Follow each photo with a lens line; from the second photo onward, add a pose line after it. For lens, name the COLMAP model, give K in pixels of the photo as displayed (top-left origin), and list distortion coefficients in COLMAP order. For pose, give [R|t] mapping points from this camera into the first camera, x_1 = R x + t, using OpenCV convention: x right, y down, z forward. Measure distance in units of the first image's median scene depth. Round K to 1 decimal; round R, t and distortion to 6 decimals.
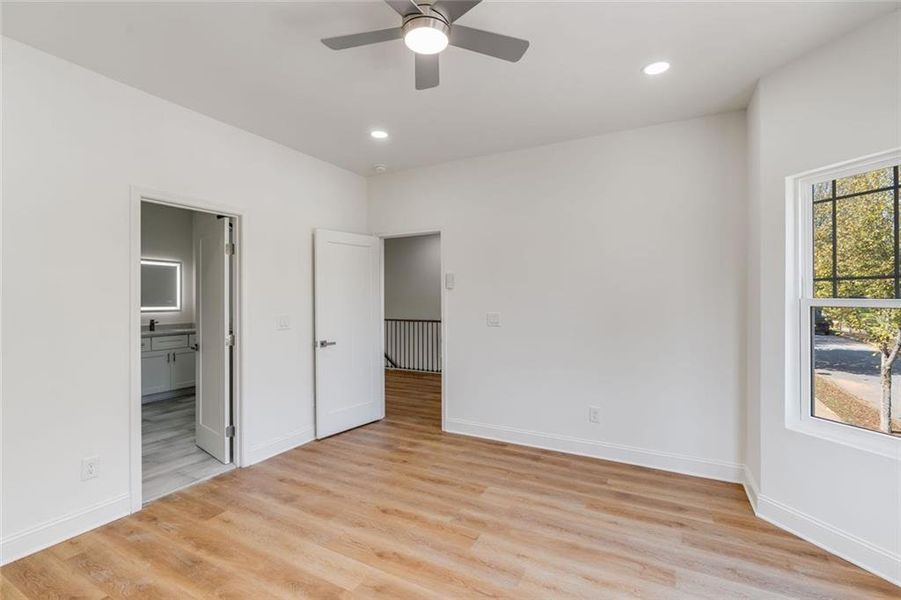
lens RADIAL K [[401.4, 0, 450.1], [0, 401.4, 299.1], [0, 0, 1]] dist [-0.006941, 0.002089]
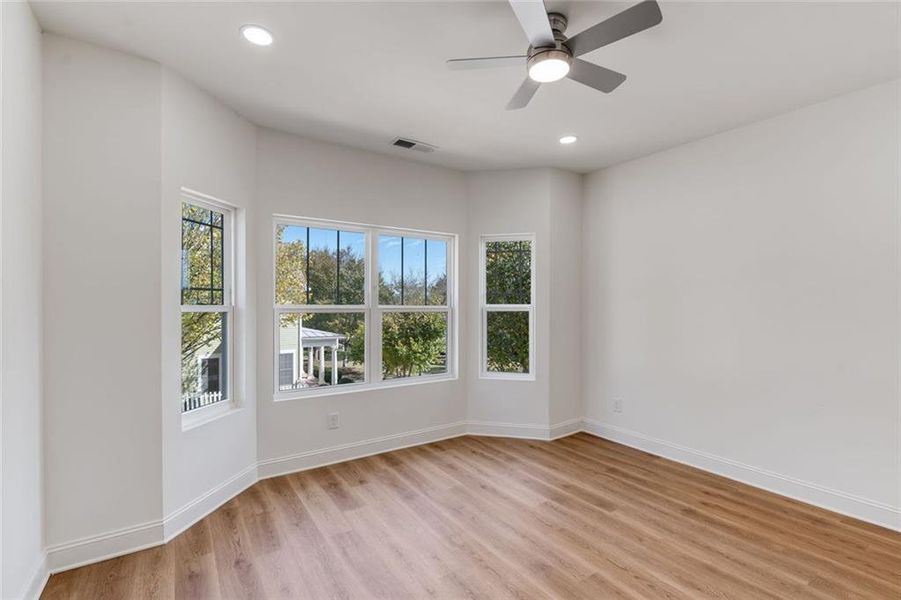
lens RADIAL K [[401.4, 0, 447.6], [0, 401.4, 295.9], [0, 0, 1]] dist [-0.006941, 0.002089]
pose [[-0.880339, 0.018782, 0.473973, -0.281729], [0.008795, 0.999690, -0.023278, 0.002491], [-0.474263, -0.016324, -0.880232, 1.718093]]
